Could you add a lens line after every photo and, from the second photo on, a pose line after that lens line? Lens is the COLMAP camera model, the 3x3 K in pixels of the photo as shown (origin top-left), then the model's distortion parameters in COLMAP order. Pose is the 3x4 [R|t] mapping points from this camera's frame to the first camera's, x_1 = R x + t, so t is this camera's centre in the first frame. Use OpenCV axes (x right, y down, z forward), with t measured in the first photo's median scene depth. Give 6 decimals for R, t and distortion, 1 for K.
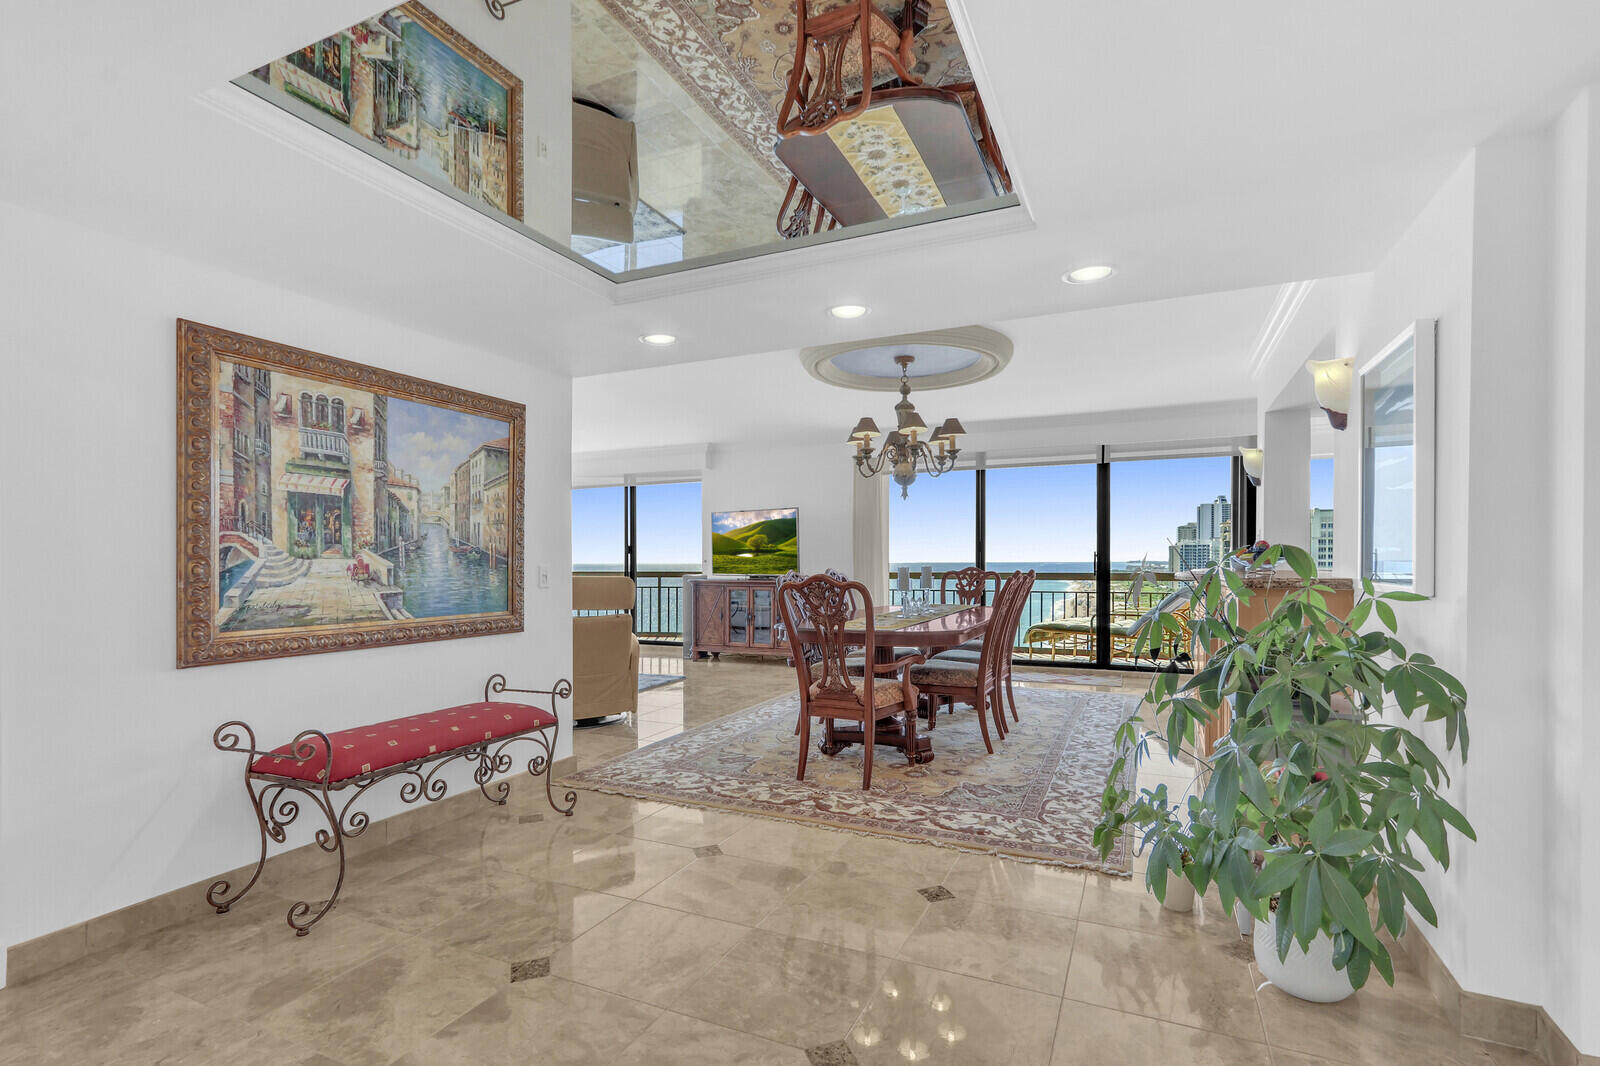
lens RADIAL K [[744.6, 0, 825.6], [0, 744.6, 571.8], [0, 0, 1]] dist [0.000174, 0.000064]
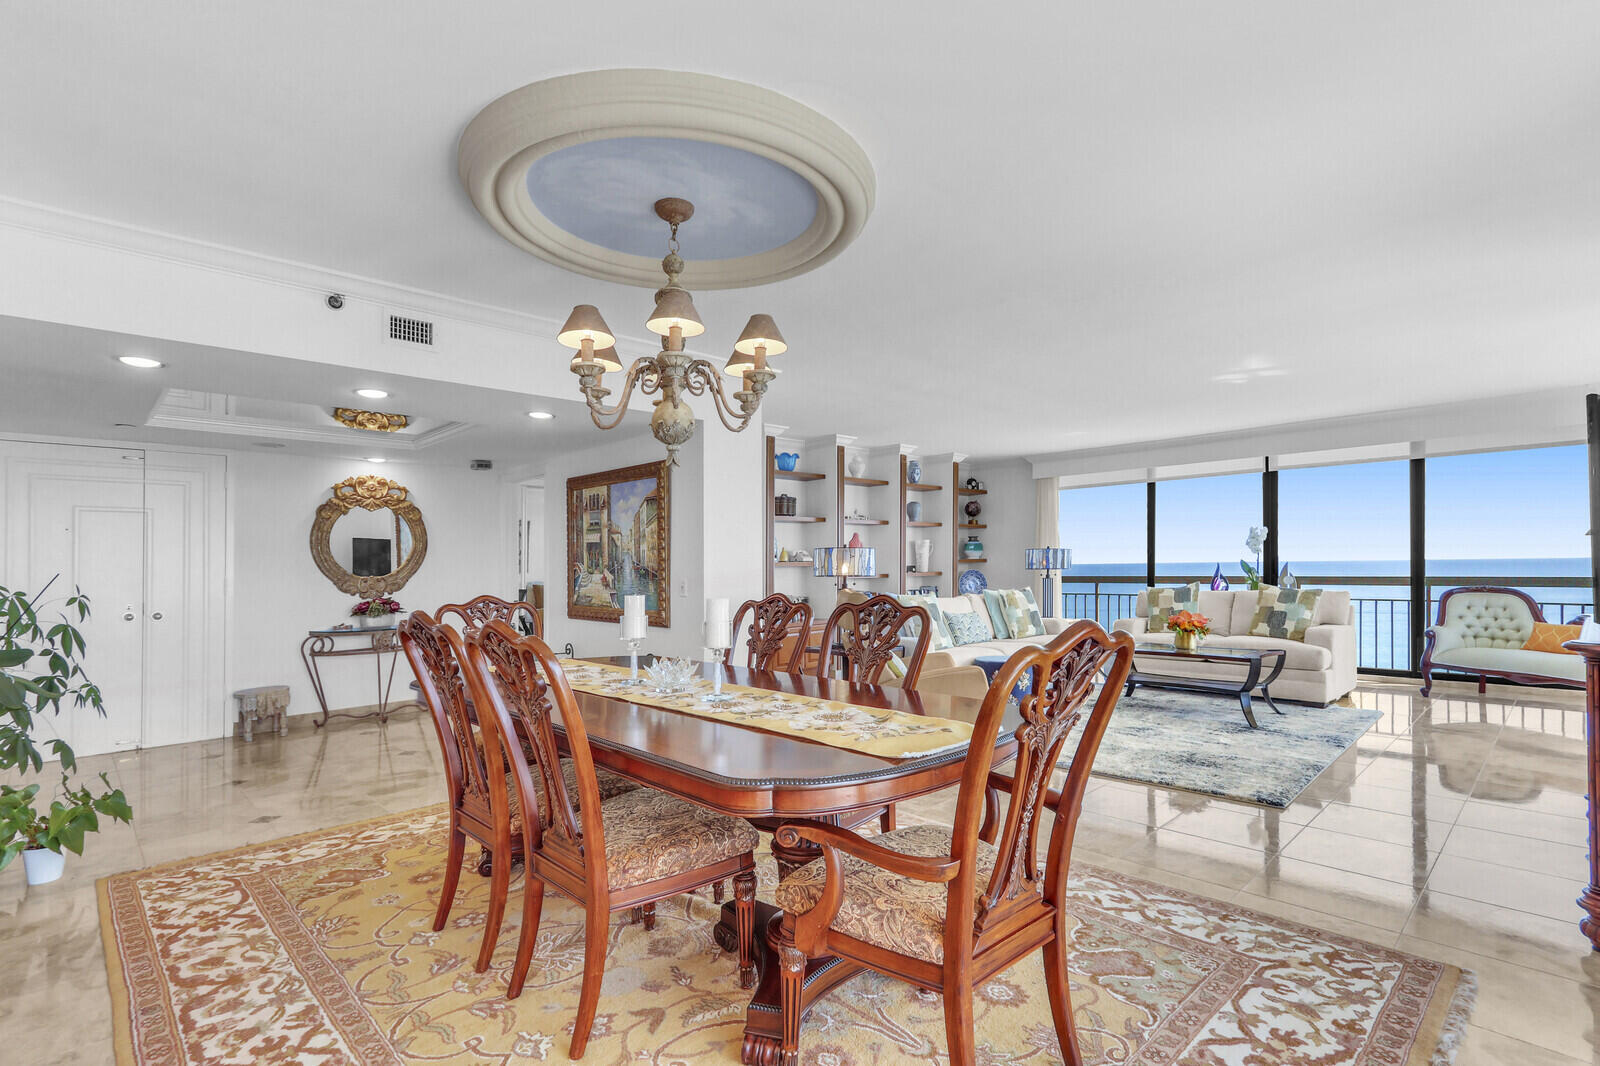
lens RADIAL K [[756.0, 0, 820.8], [0, 756.0, 557.4], [0, 0, 1]] dist [0.000979, 0.000438]
pose [[-0.364303, 0.001663, -0.931279, 0.588045], [0.005696, 0.999984, -0.000442, -0.033618], [0.931263, -0.005466, -0.364307, 1.335303]]
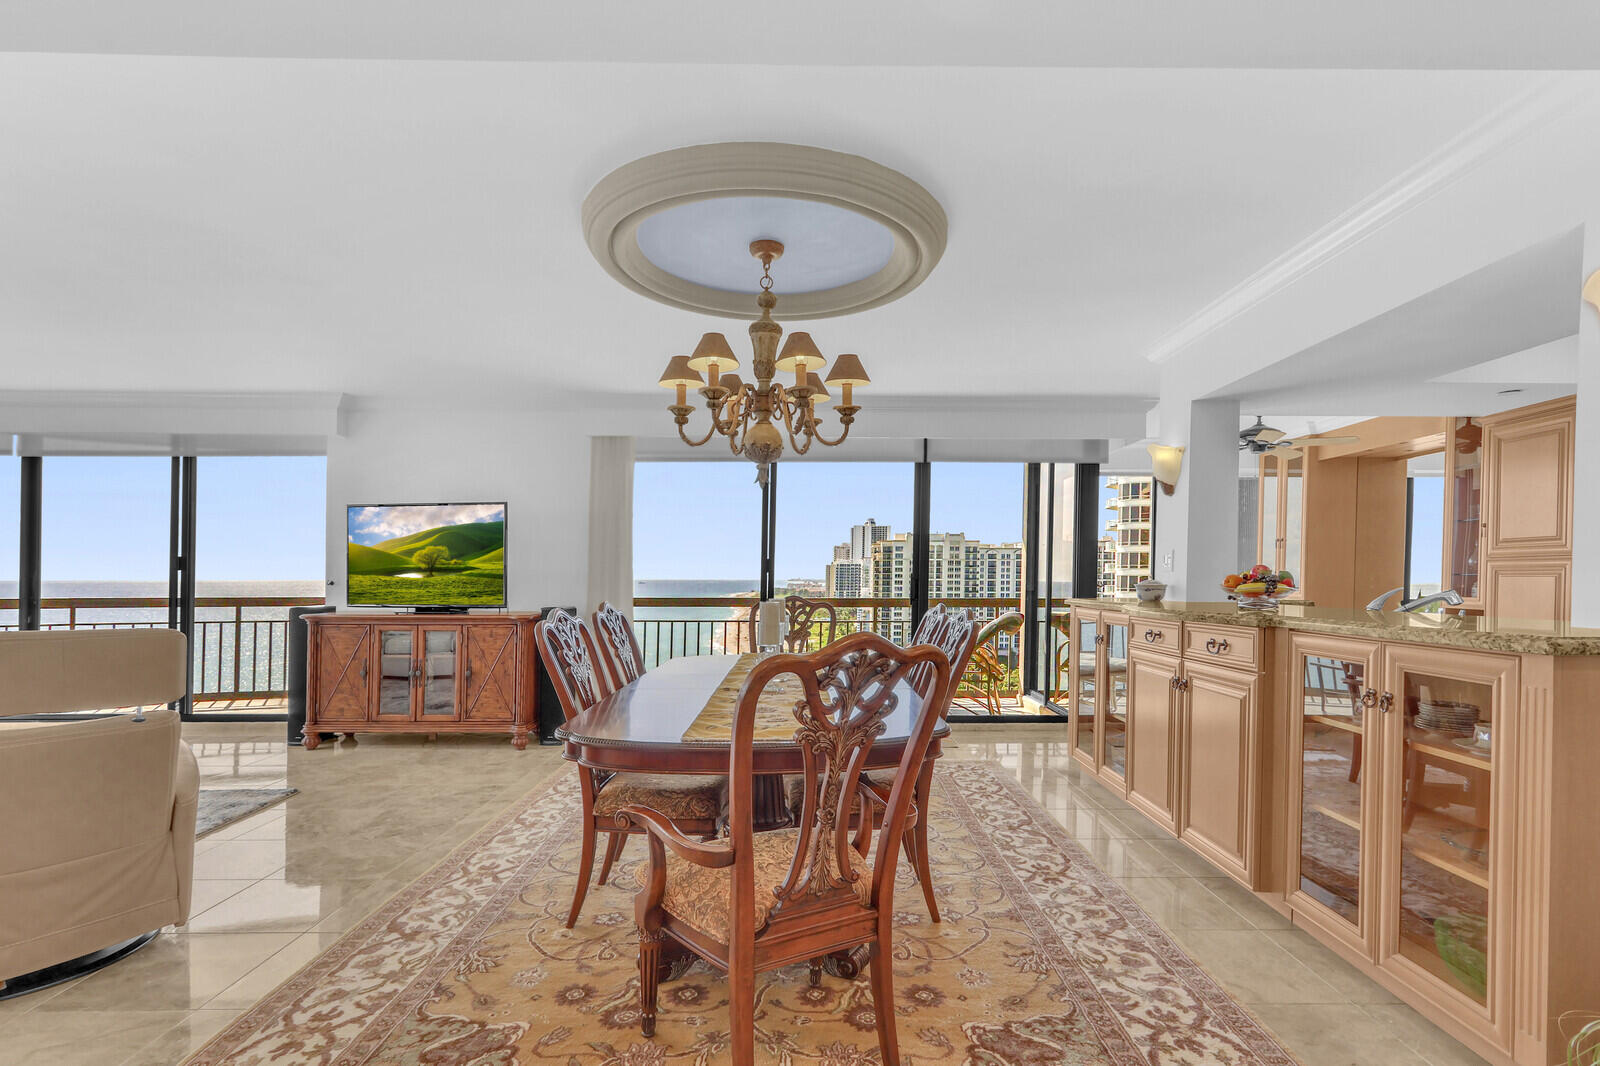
lens RADIAL K [[781.6, 0, 822.0], [0, 781.6, 573.3], [0, 0, 1]] dist [-0.000743, -0.000052]
pose [[0.909675, 0.009359, 0.415216, -0.107076], [-0.000877, 0.999787, -0.020615, -0.016956], [-0.415321, 0.018389, 0.909489, 0.423282]]
